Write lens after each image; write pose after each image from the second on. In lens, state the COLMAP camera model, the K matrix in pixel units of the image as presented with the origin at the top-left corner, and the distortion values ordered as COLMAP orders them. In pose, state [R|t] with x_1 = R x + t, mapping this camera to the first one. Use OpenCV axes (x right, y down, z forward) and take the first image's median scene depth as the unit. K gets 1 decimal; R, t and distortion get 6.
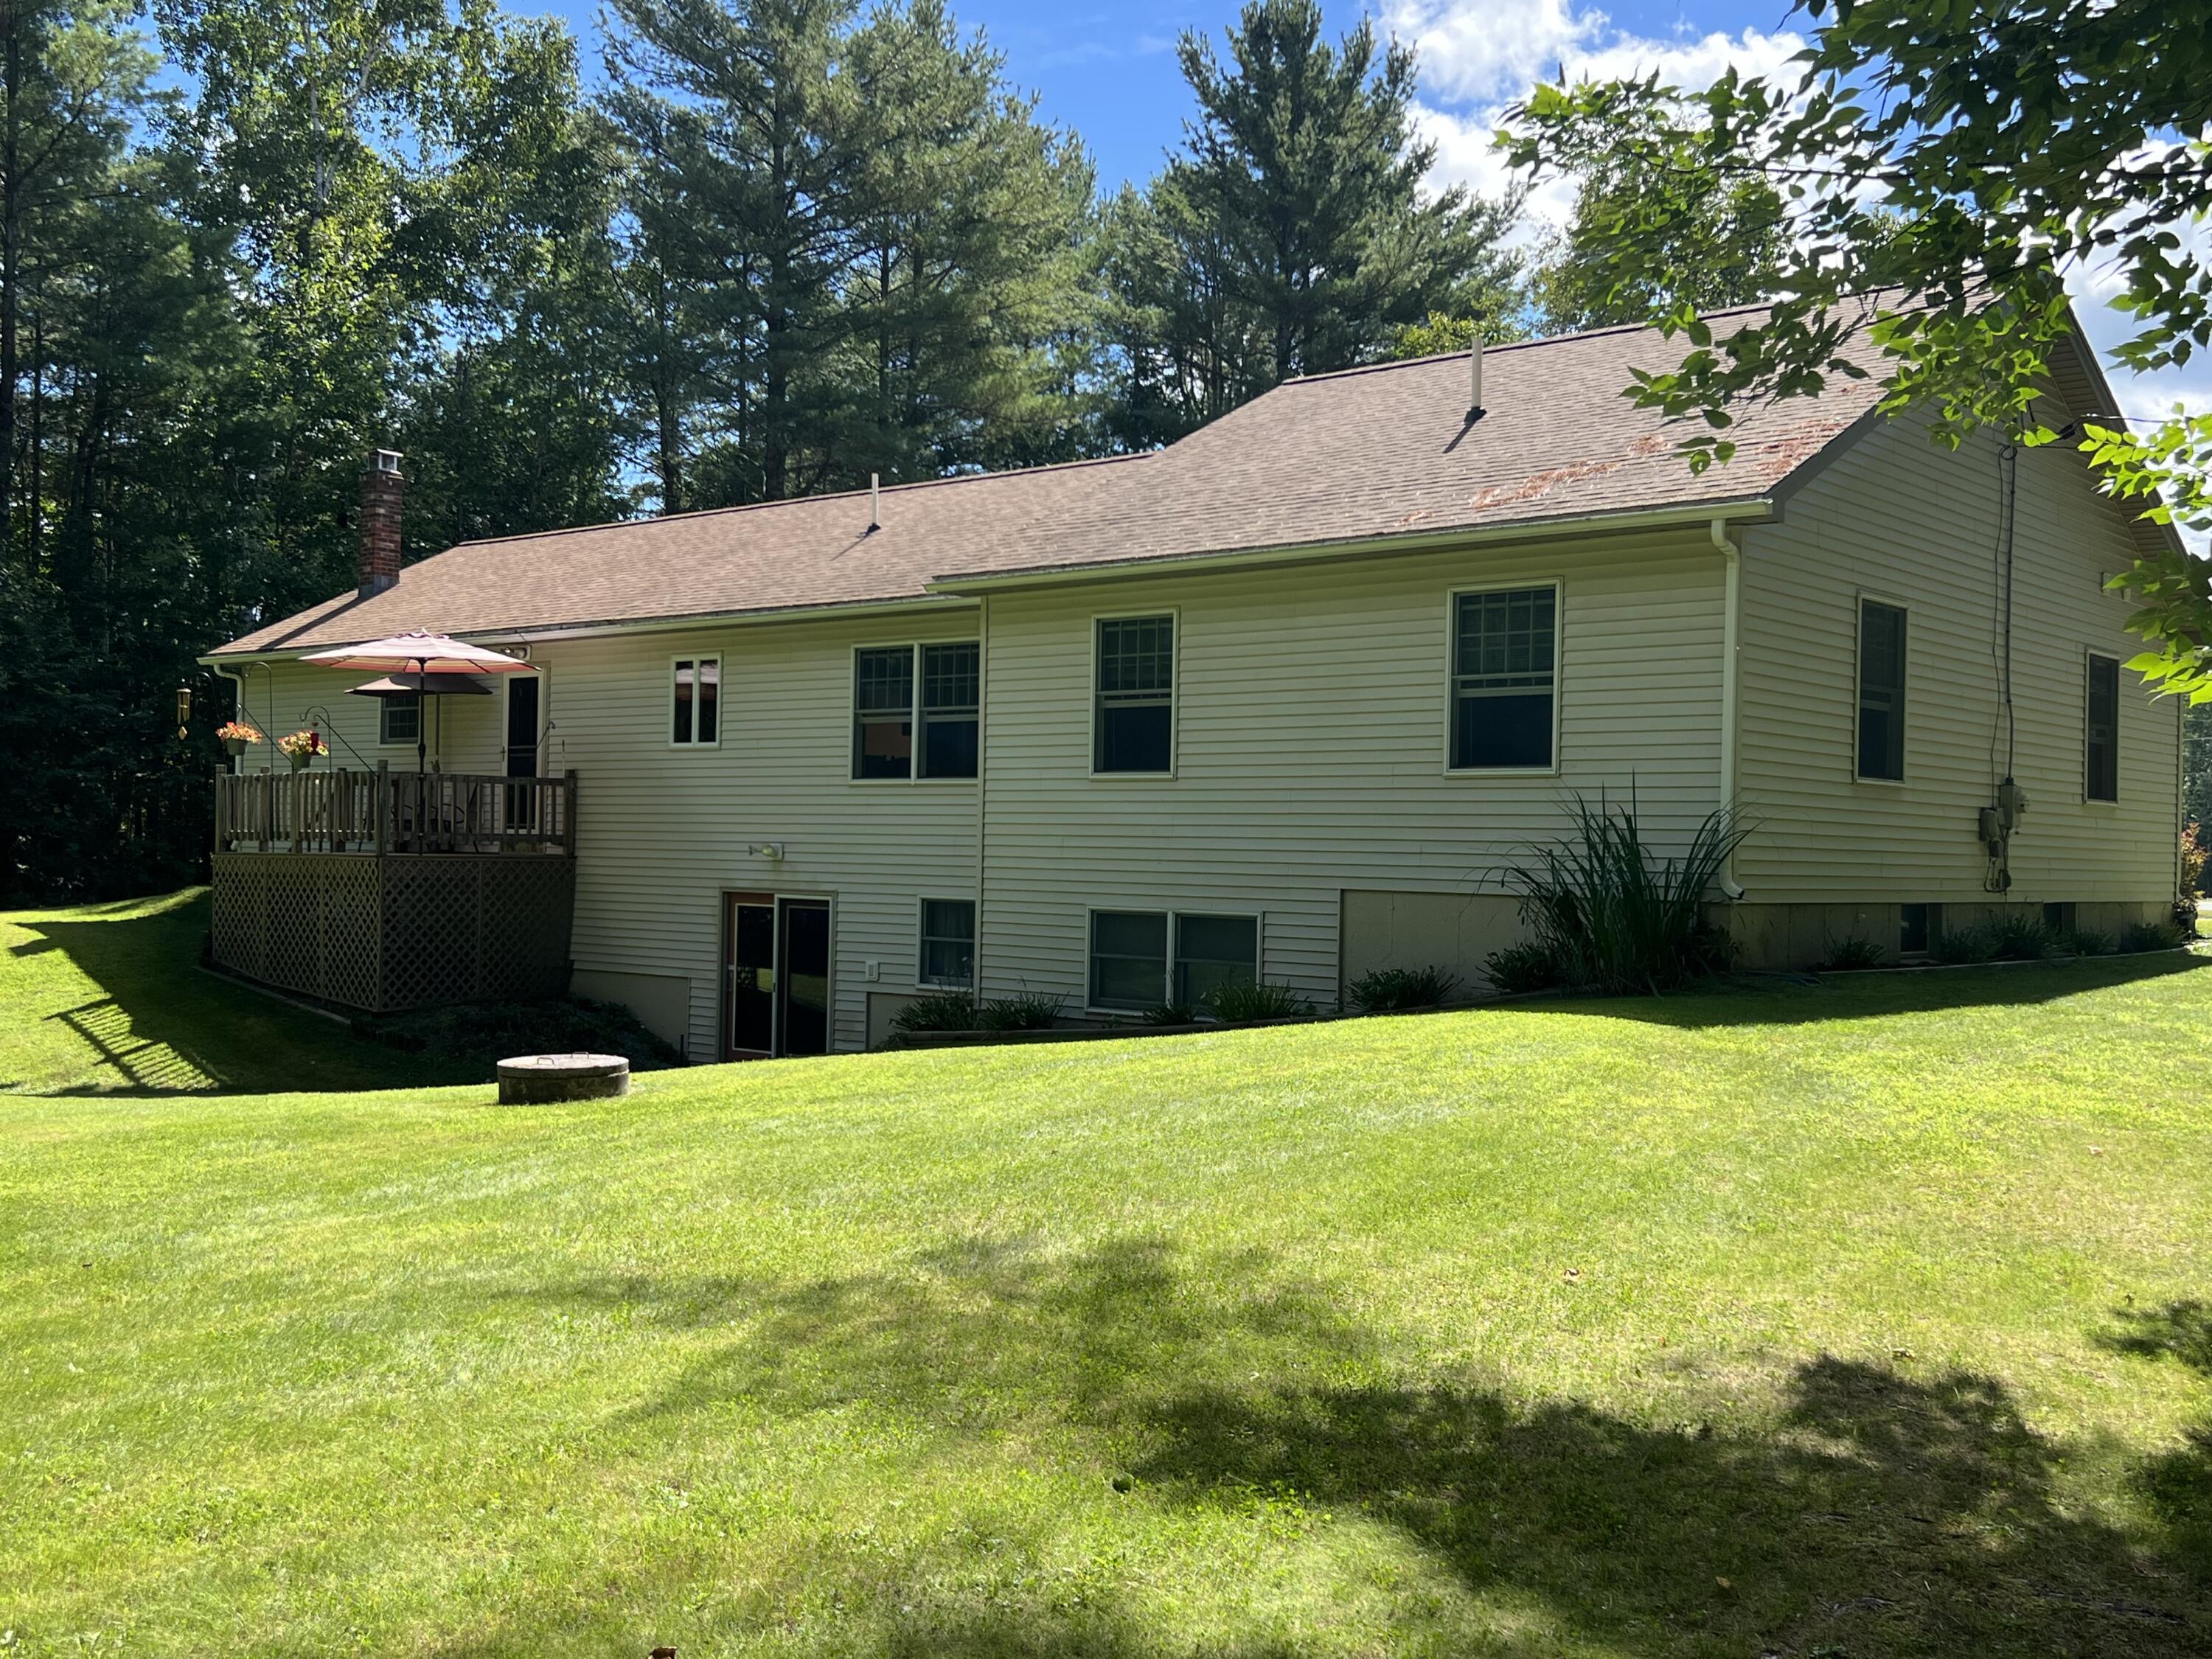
lens RADIAL K [[2224.7, 0, 1106.0], [0, 2224.7, 829.5], [0, 0, 1]] dist [0.141559, -0.346964]
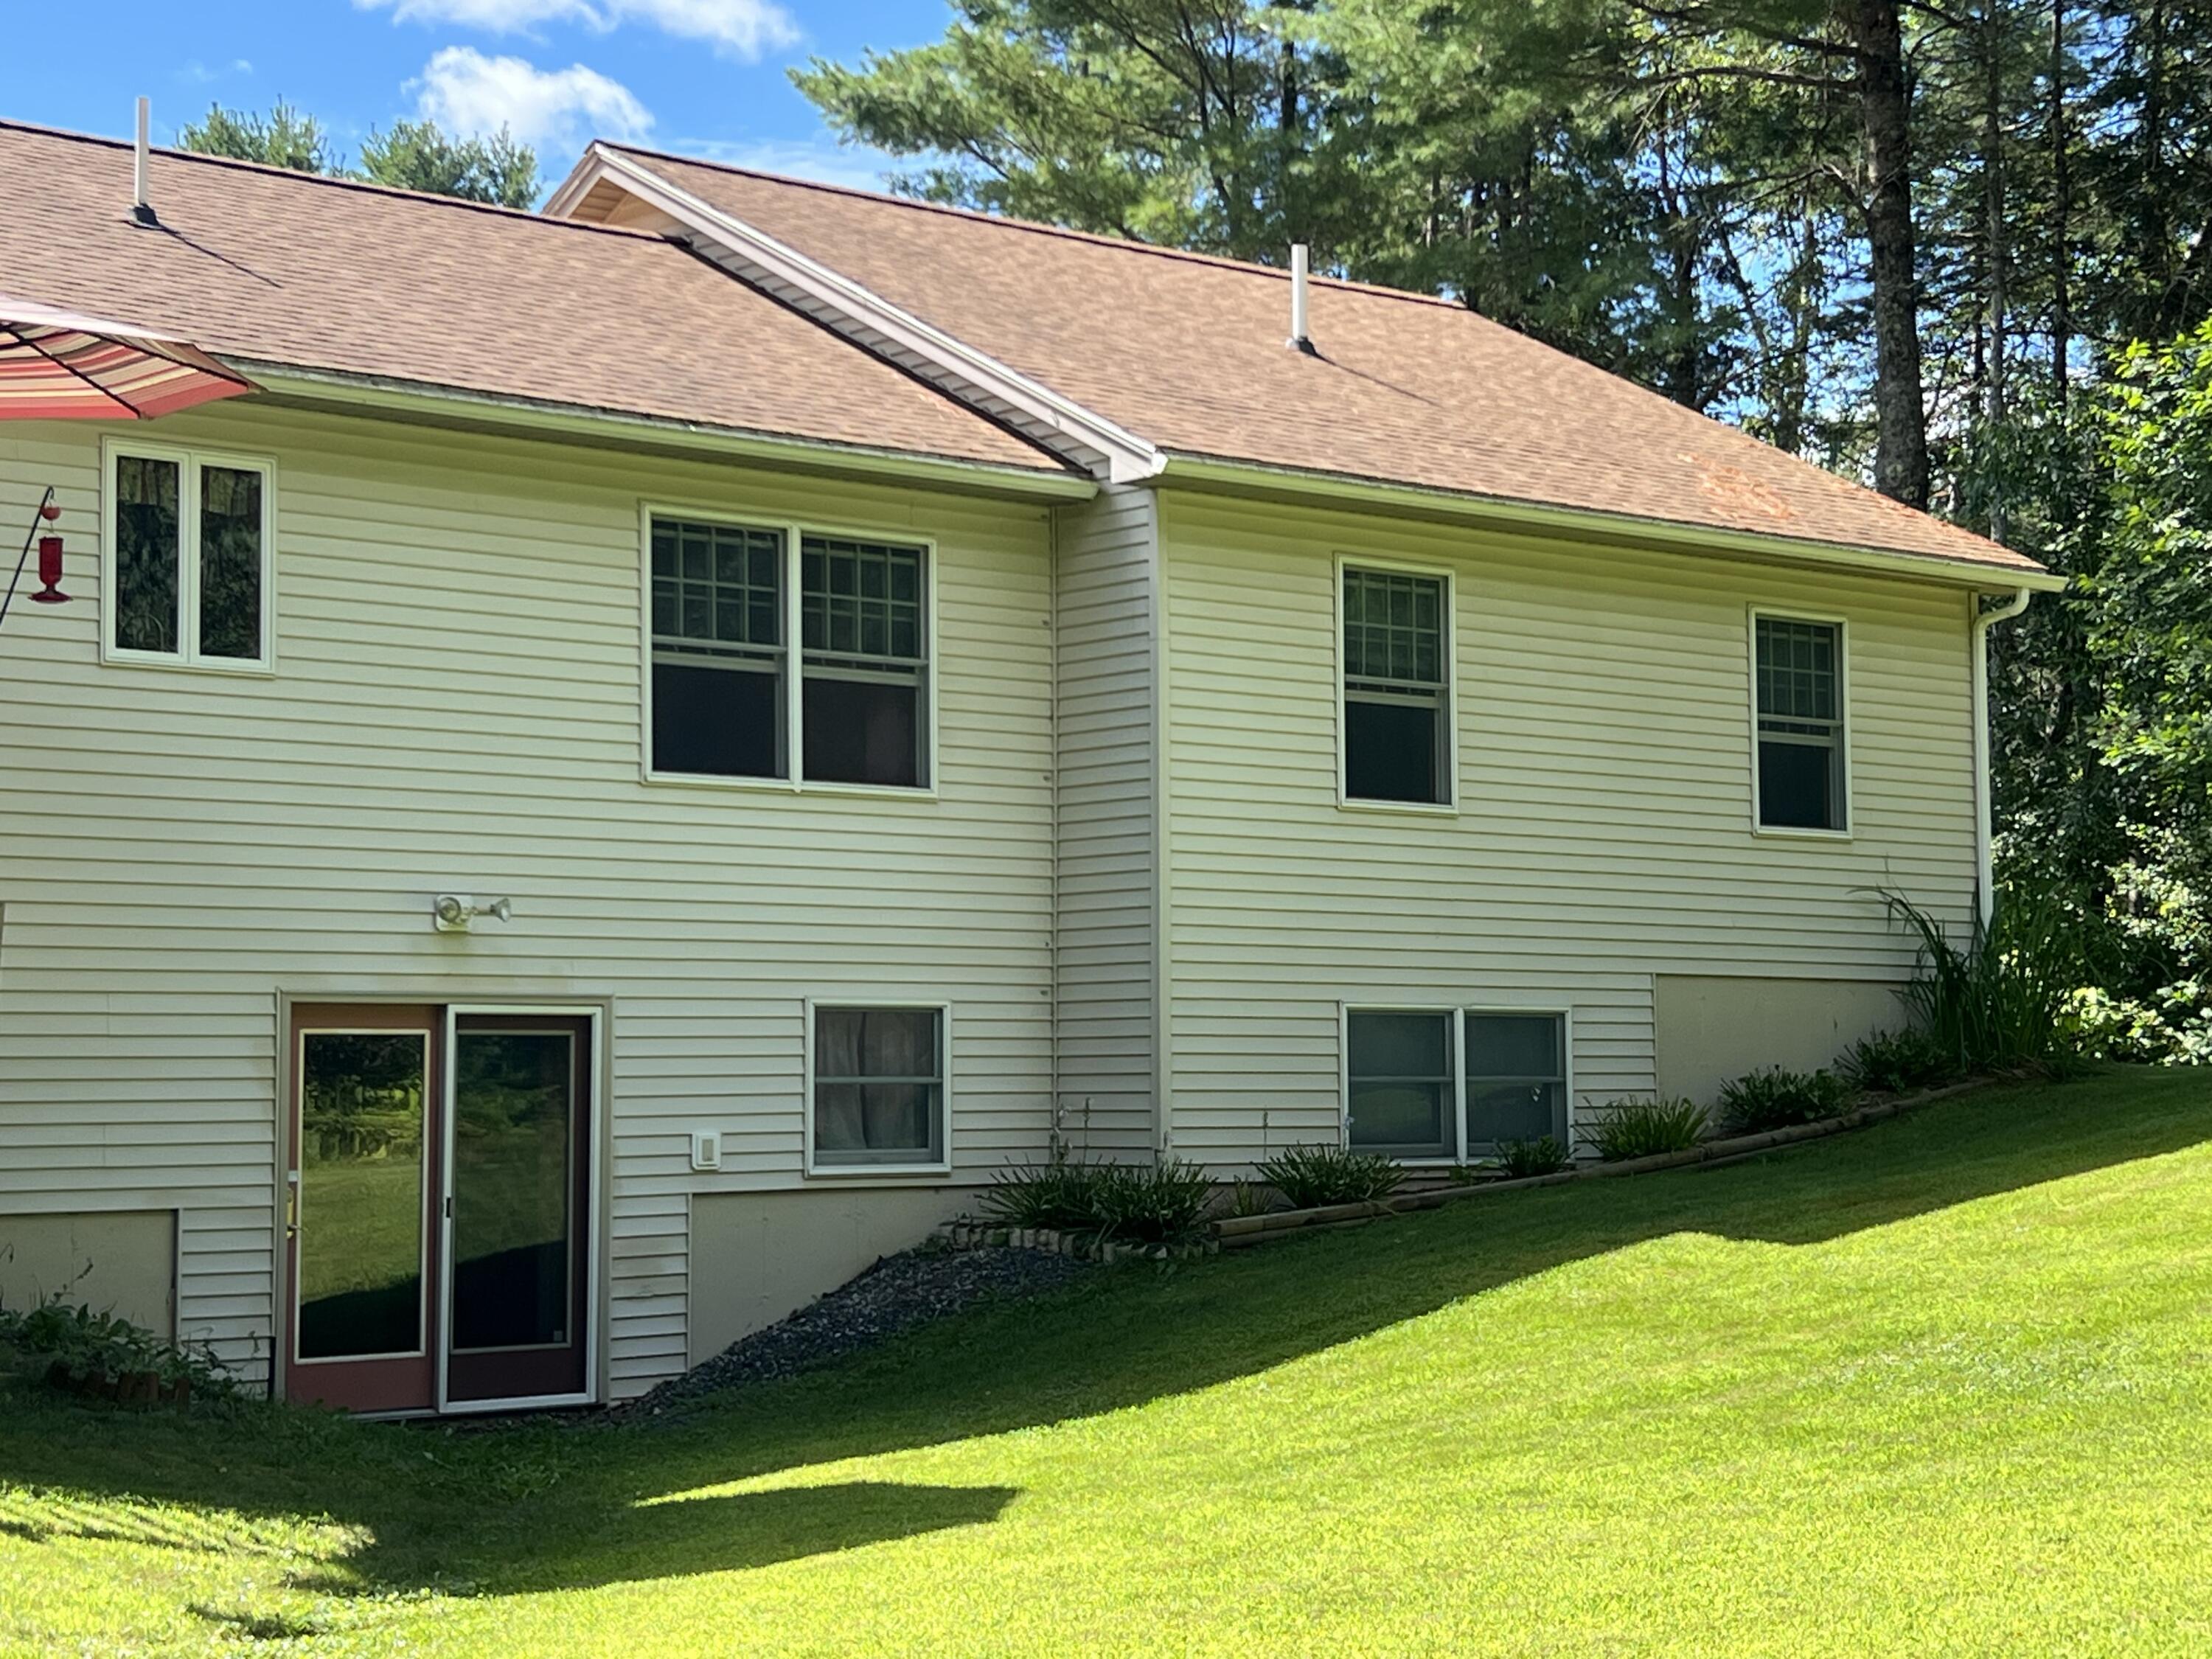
lens RADIAL K [[3786.1, 0, 1109.2], [0, 3786.1, 766.8], [0, 0, 1]] dist [0.324975, -1.372117]
pose [[0.133814, 0.067481, 0.988706, -1.122044], [0.000814, 0.997671, -0.068203, 0.041456], [-0.991006, 0.009932, 0.133448, 0.926487]]
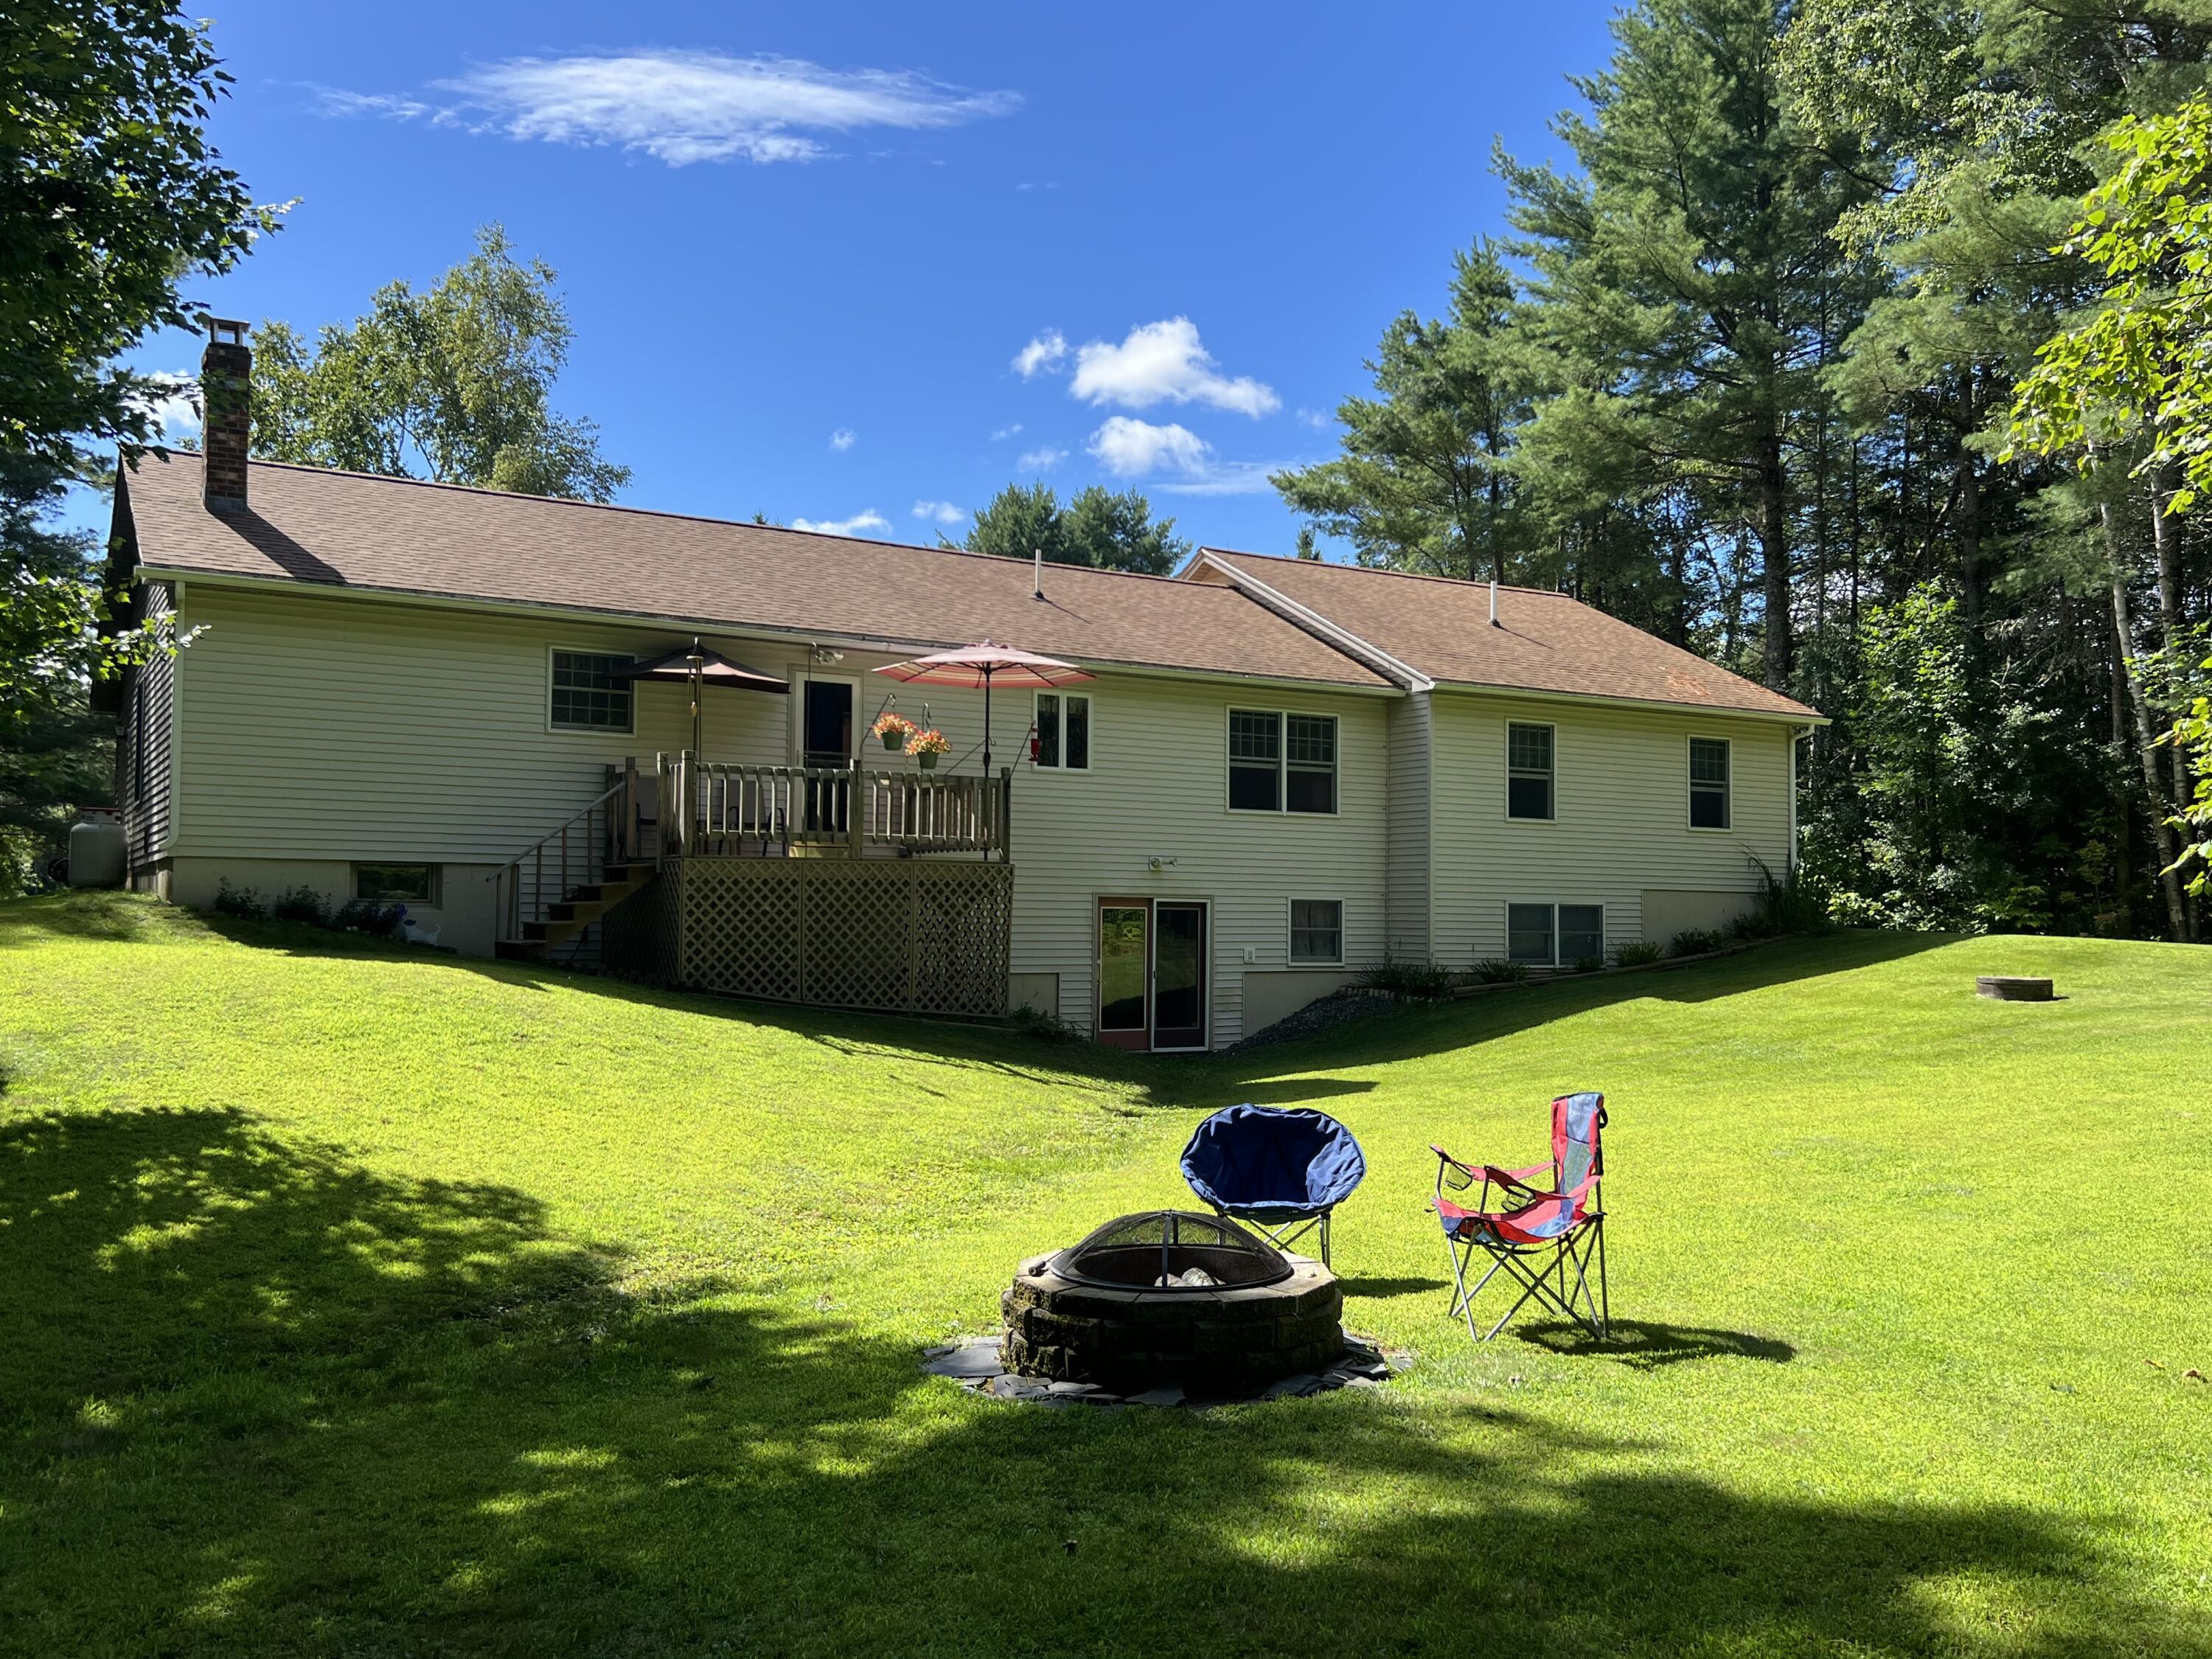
lens RADIAL K [[1835.8, 0, 1081.6], [0, 1835.8, 824.4], [0, 0, 1]] dist [0.092282, -0.137955]
pose [[0.303489, 0.035077, 0.952189, -1.365571], [-0.012791, 0.999382, -0.032739, 0.026867], [-0.952749, -0.002244, 0.303750, 0.896416]]
